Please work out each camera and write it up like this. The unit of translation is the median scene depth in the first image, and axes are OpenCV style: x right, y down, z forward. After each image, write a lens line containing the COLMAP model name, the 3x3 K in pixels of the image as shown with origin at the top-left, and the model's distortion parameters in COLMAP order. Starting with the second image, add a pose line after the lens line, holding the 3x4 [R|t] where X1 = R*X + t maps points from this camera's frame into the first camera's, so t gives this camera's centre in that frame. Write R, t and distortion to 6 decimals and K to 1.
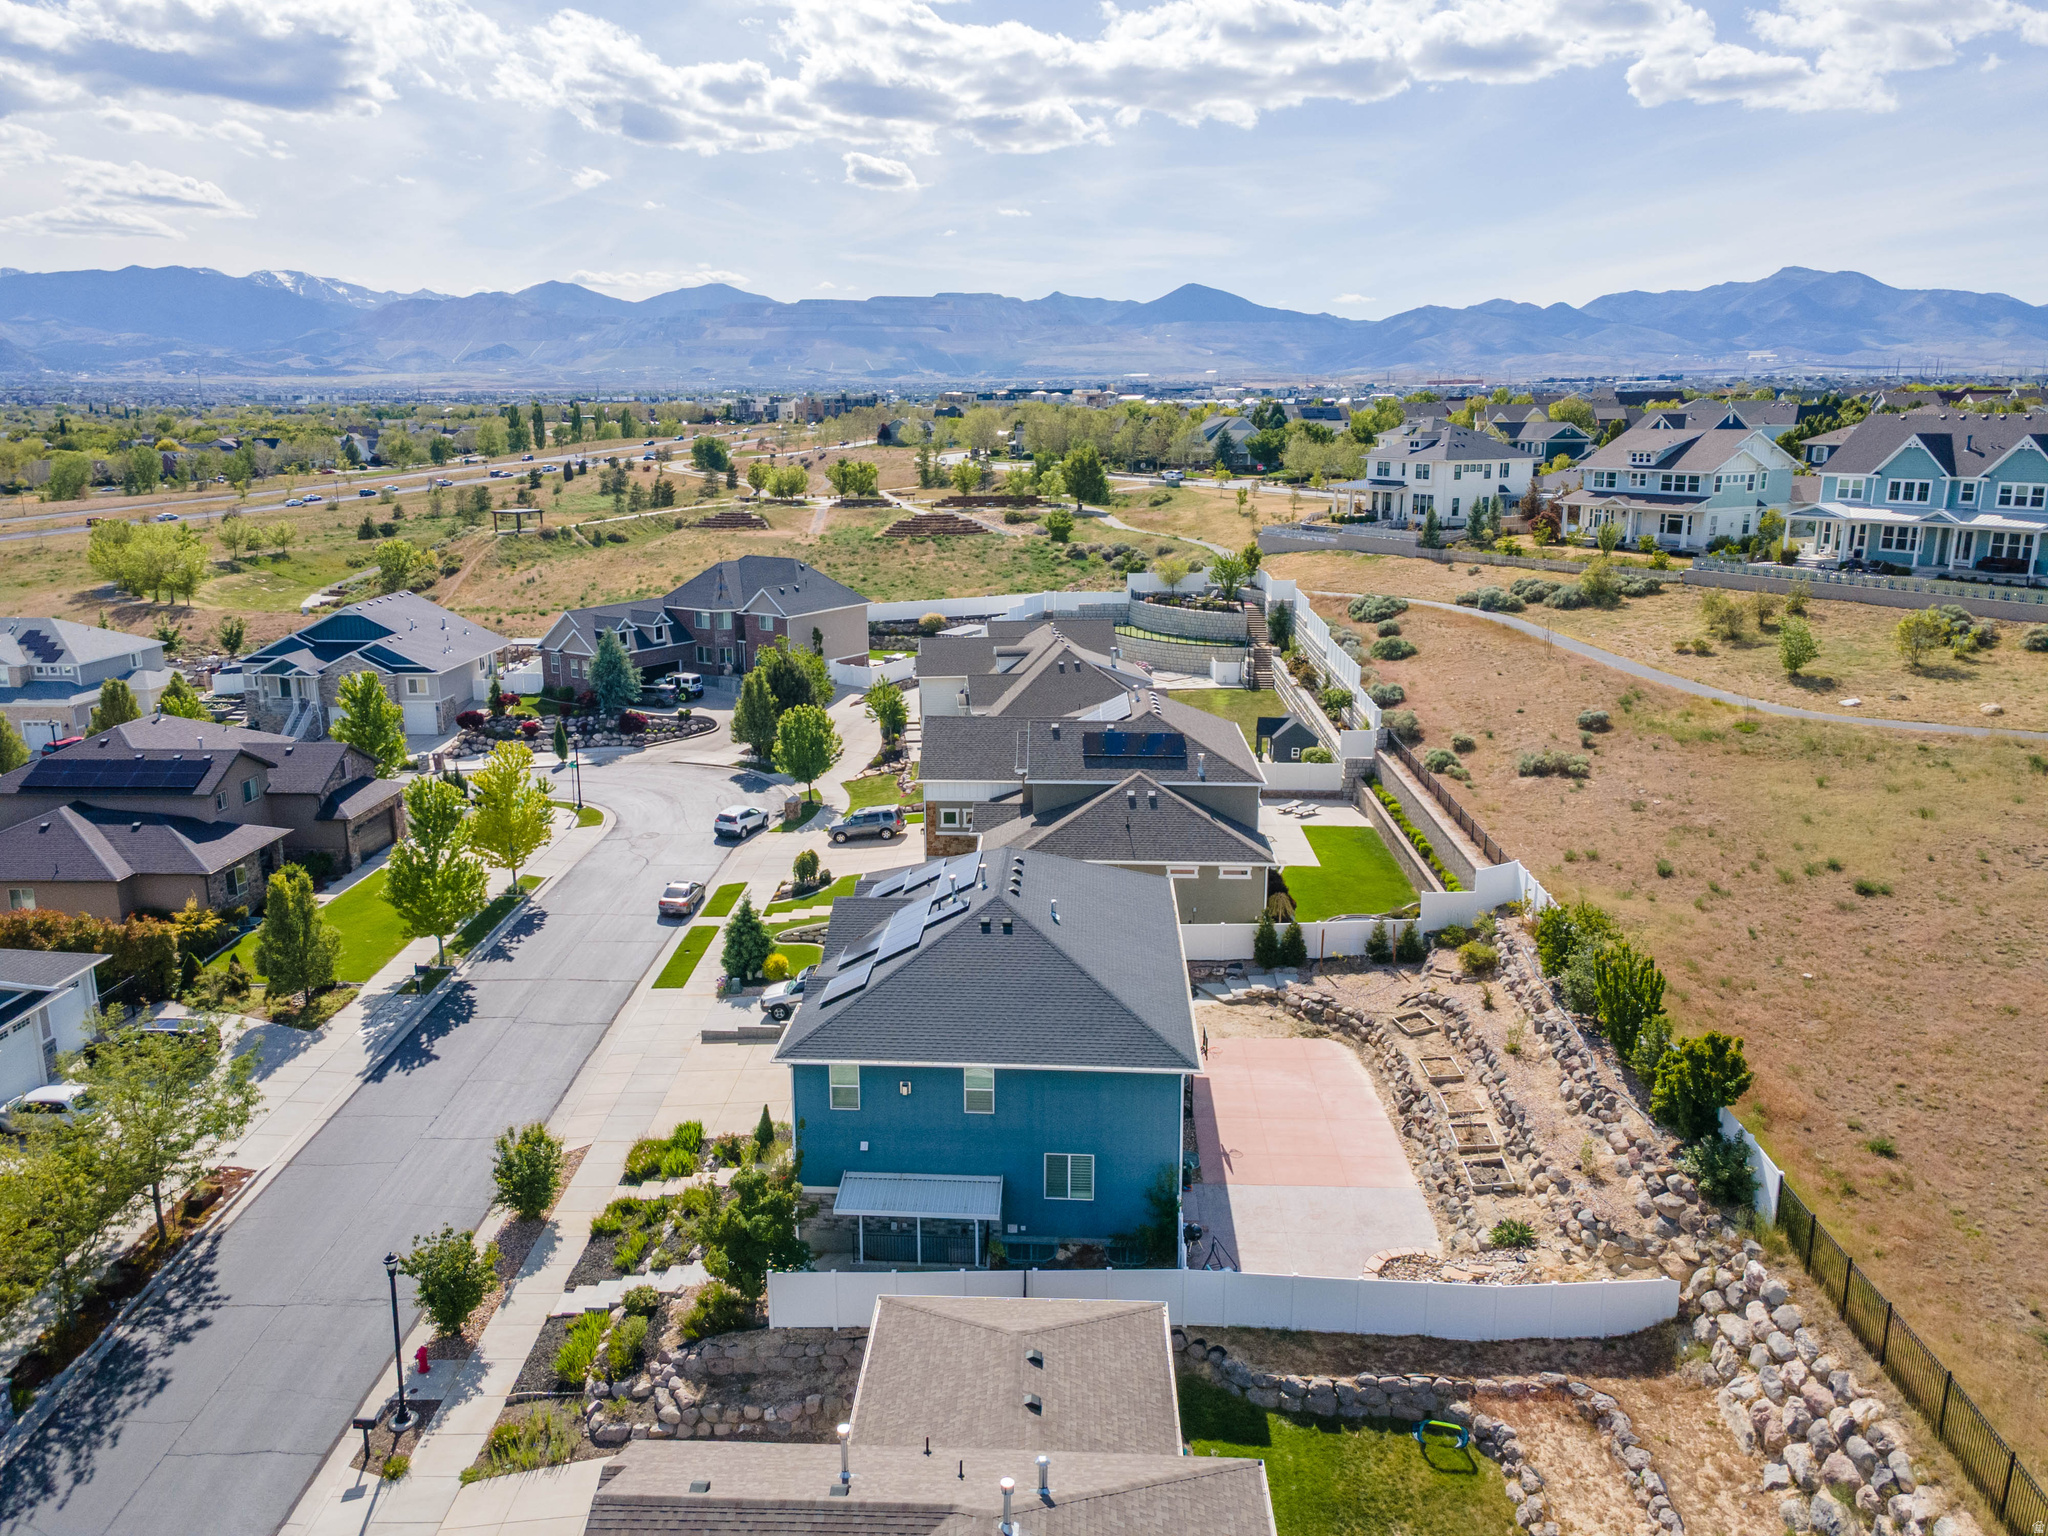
lens RADIAL K [[1469.1, 0, 1008.3], [0, 1469.1, 818.2], [0, 0, 1]] dist [0.036509, -0.003683]
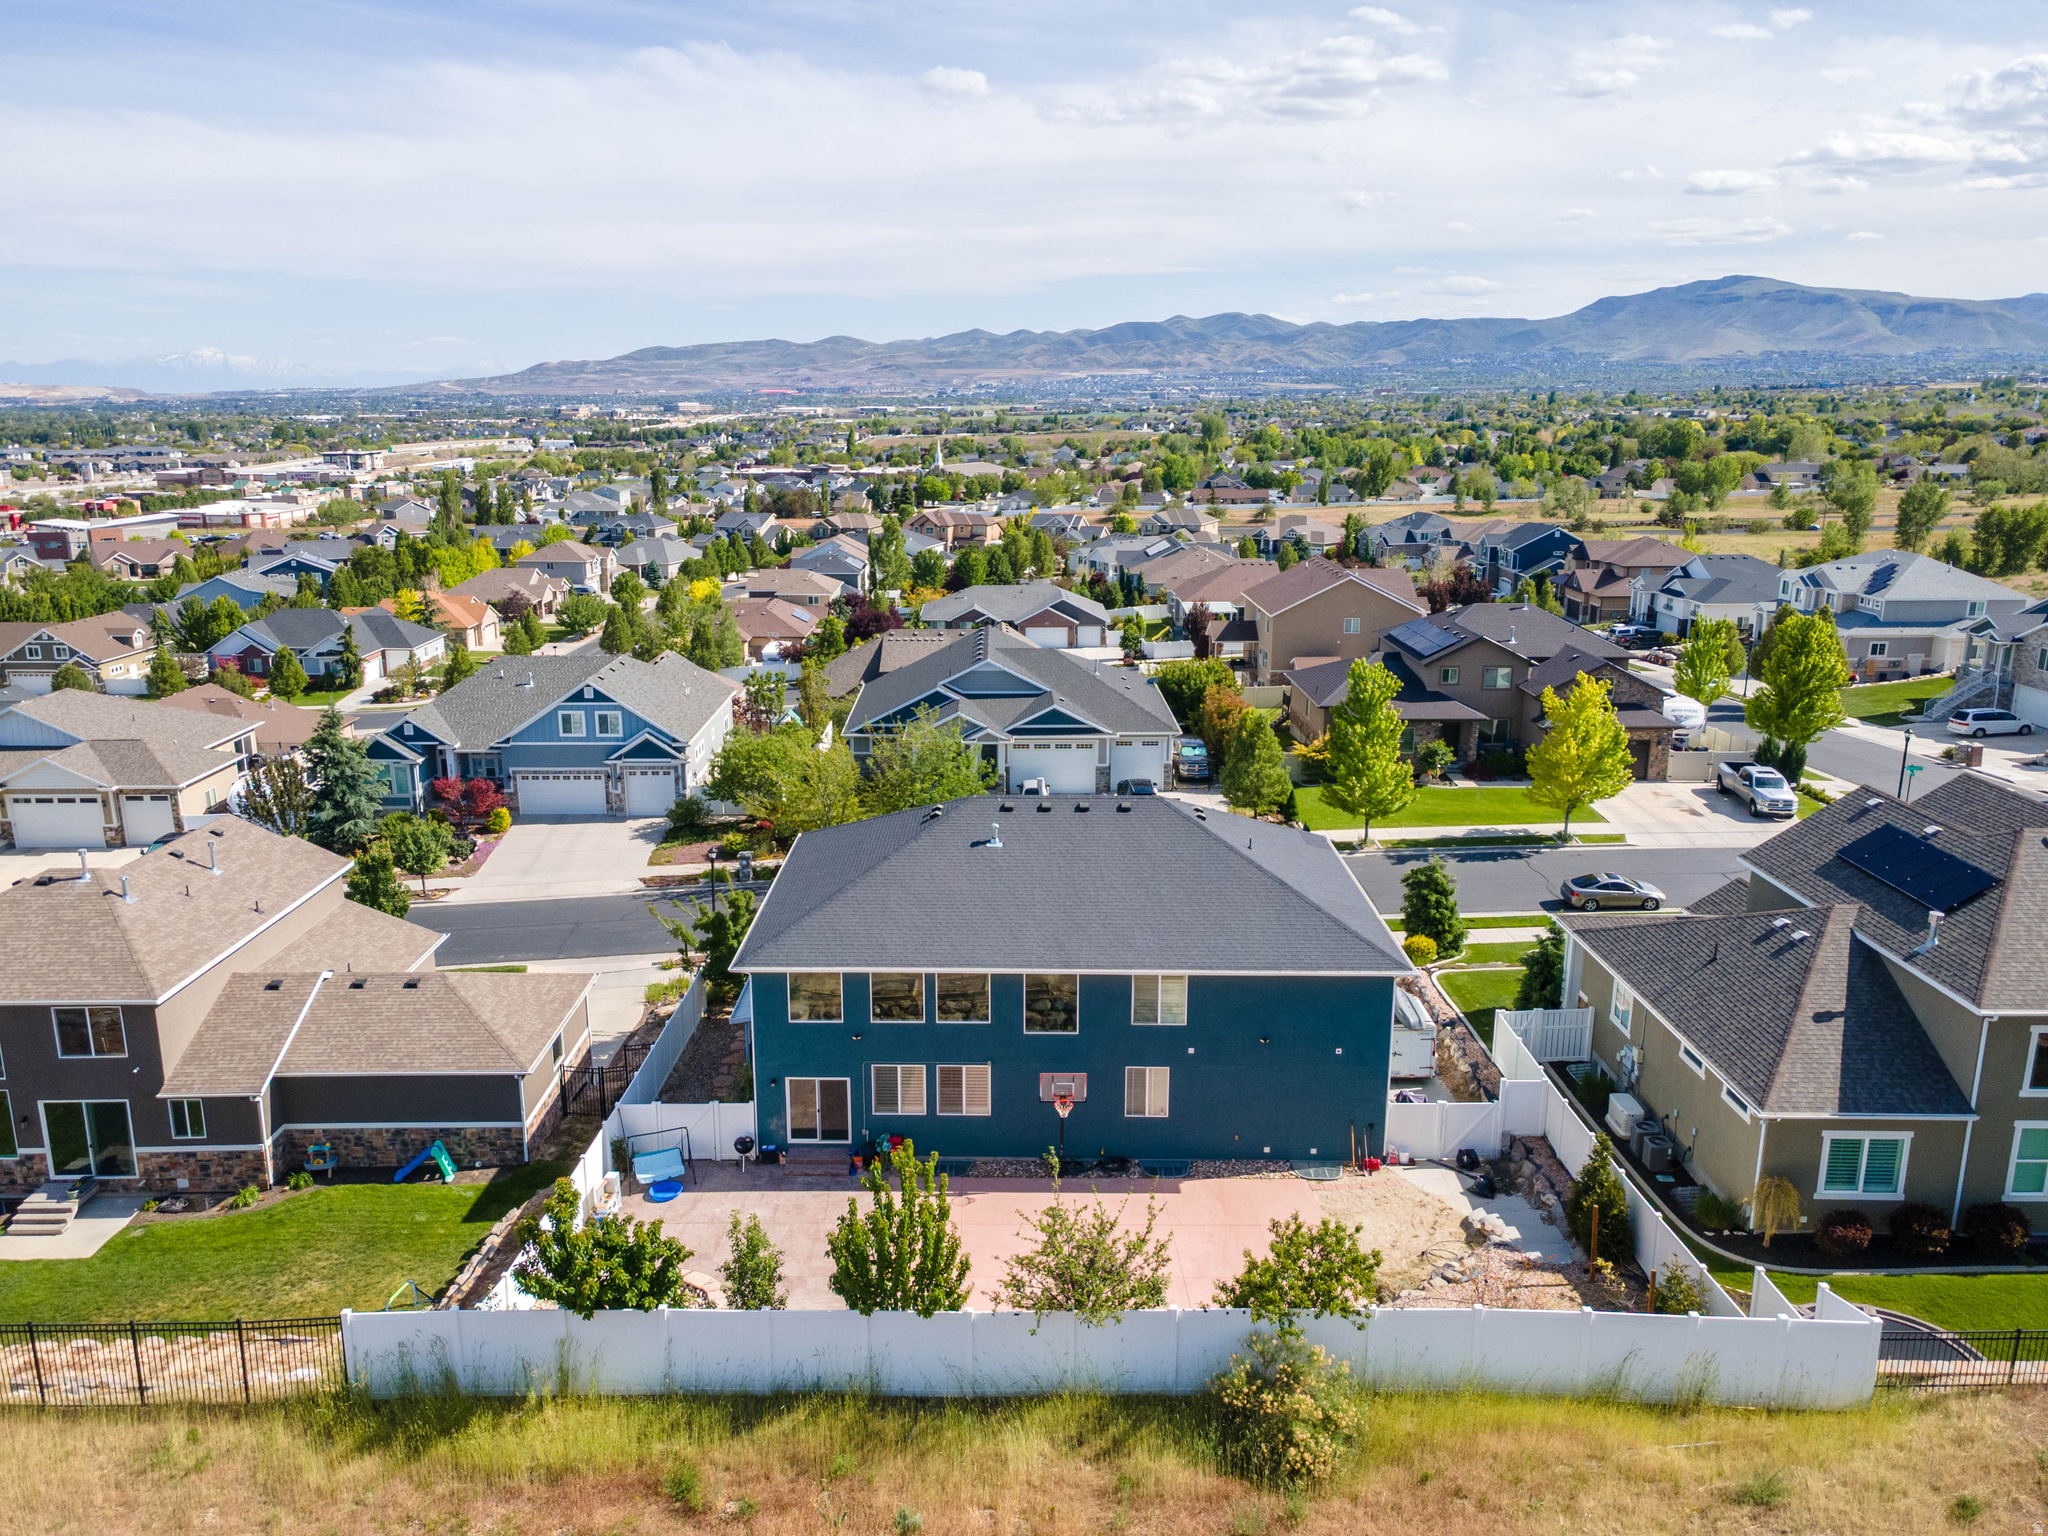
lens RADIAL K [[1497.4, 0, 1009.7], [0, 1497.4, 762.0], [0, 0, 1]] dist [0.024195, 0.026503]
pose [[0.047276, 0.243612, -0.968720, 0.672085], [-0.266501, 0.937727, 0.222812, -0.136139], [0.962675, 0.247631, 0.109254, 0.678360]]
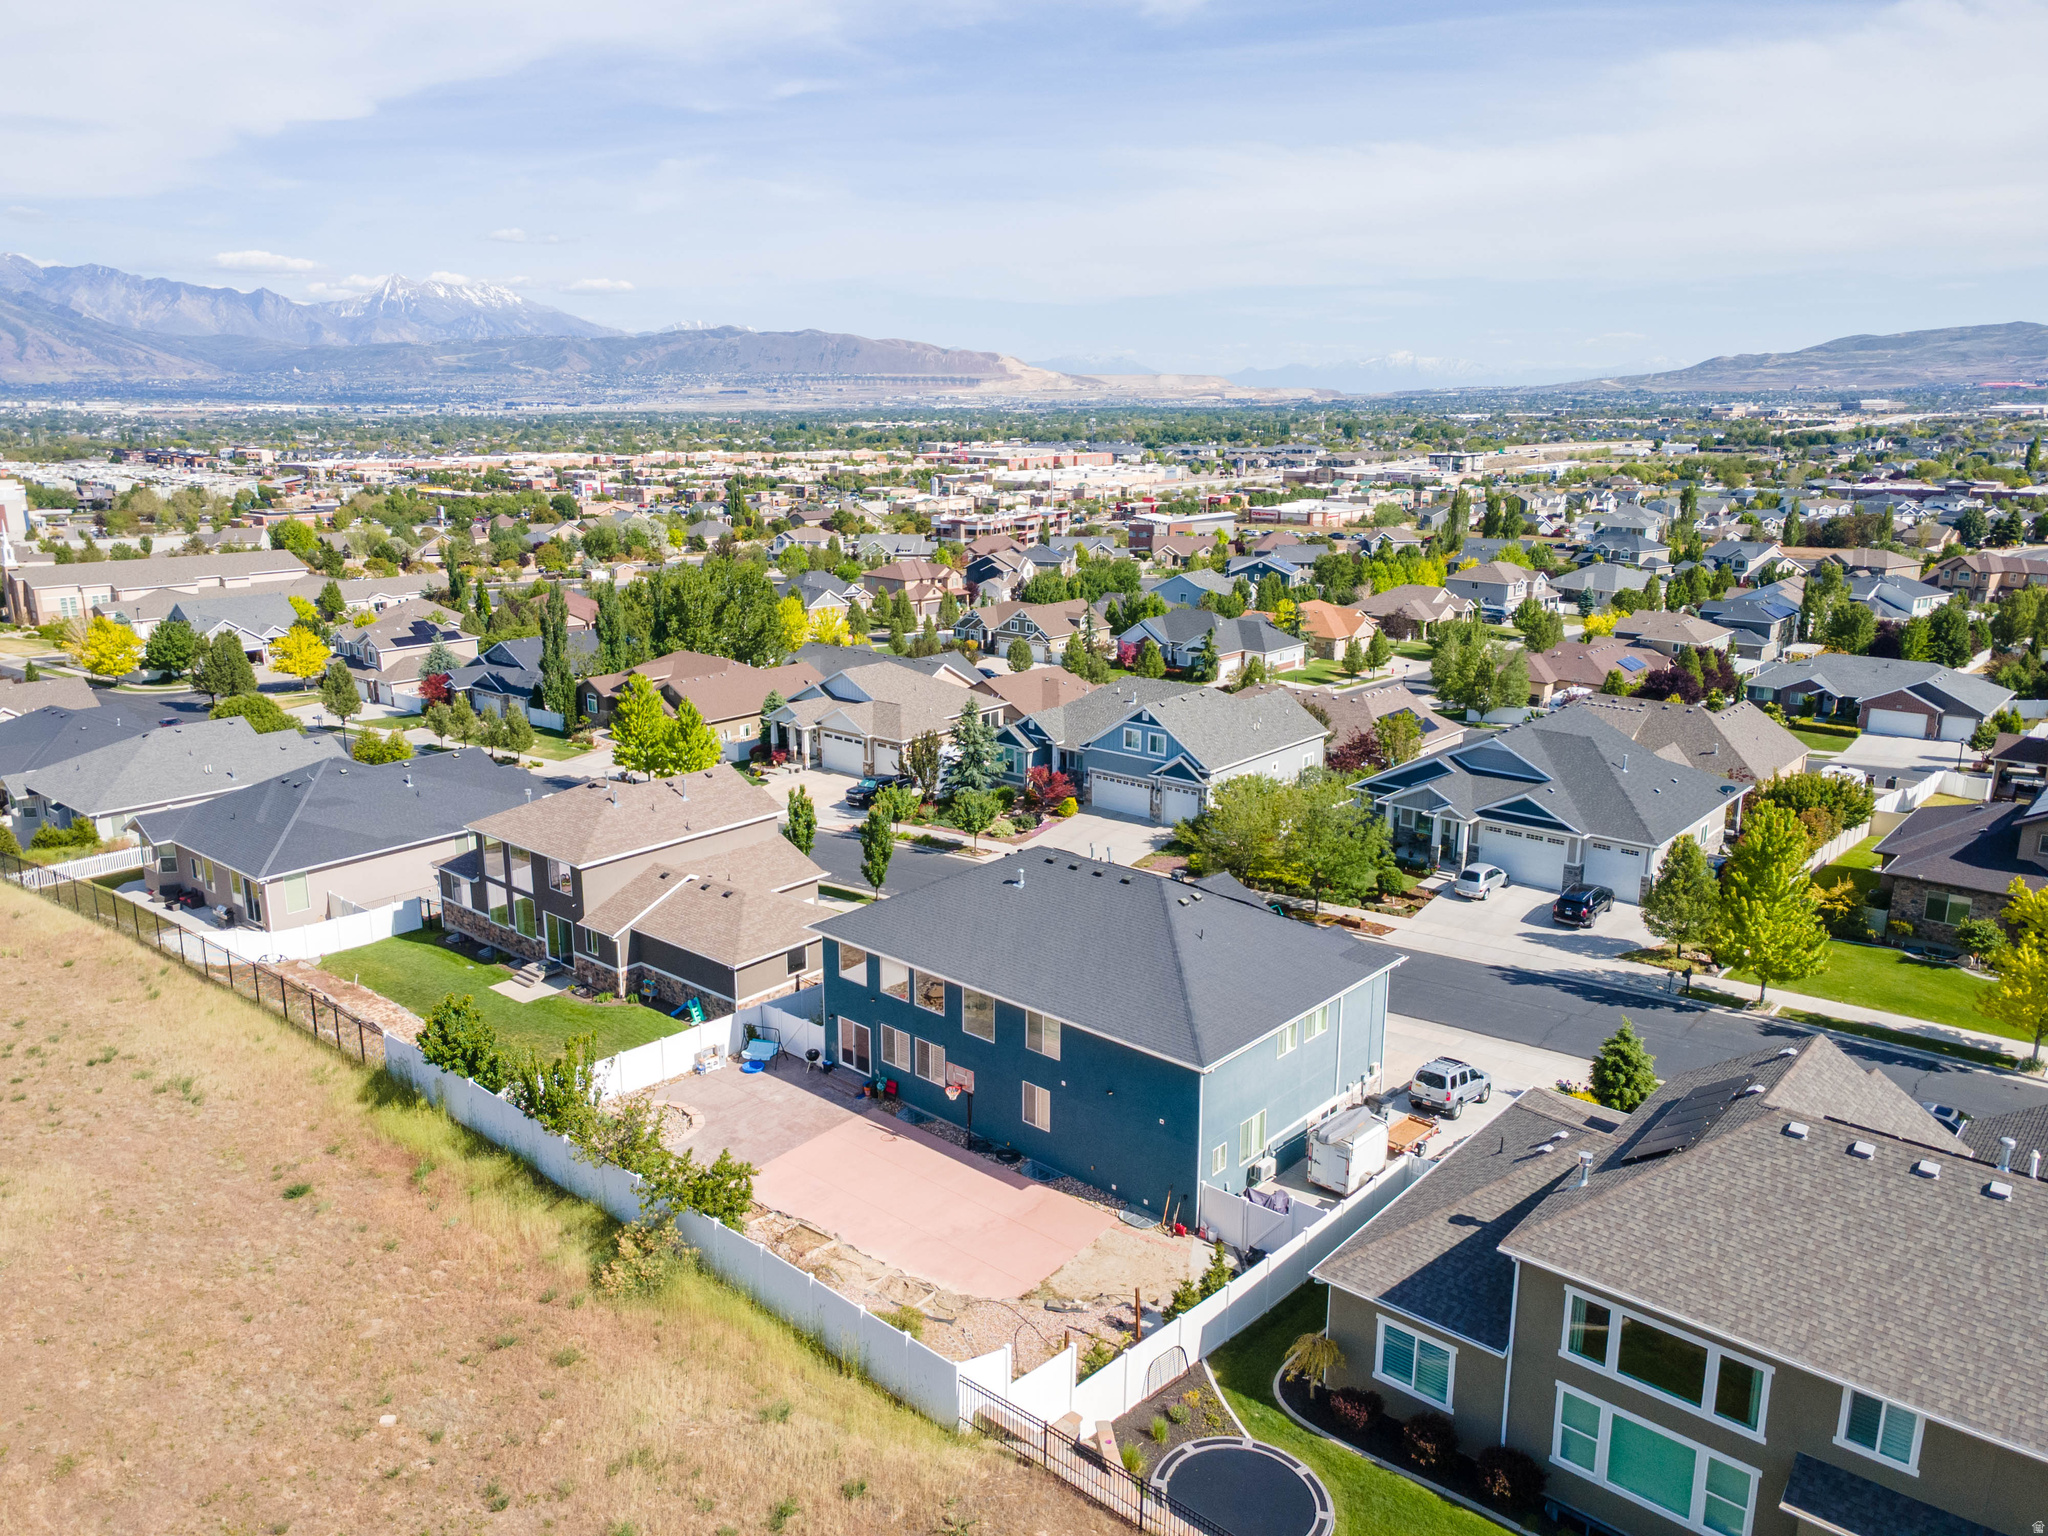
lens RADIAL K [[1500.6, 0, 1006.8], [0, 1500.6, 756.0], [0, 0, 1]] dist [0.002563, 0.087649]
pose [[-0.623531, 0.189575, -0.758466, 0.661184], [-0.206926, 0.895537, 0.393948, -0.349313], [0.753917, 0.402585, -0.519168, 1.164070]]
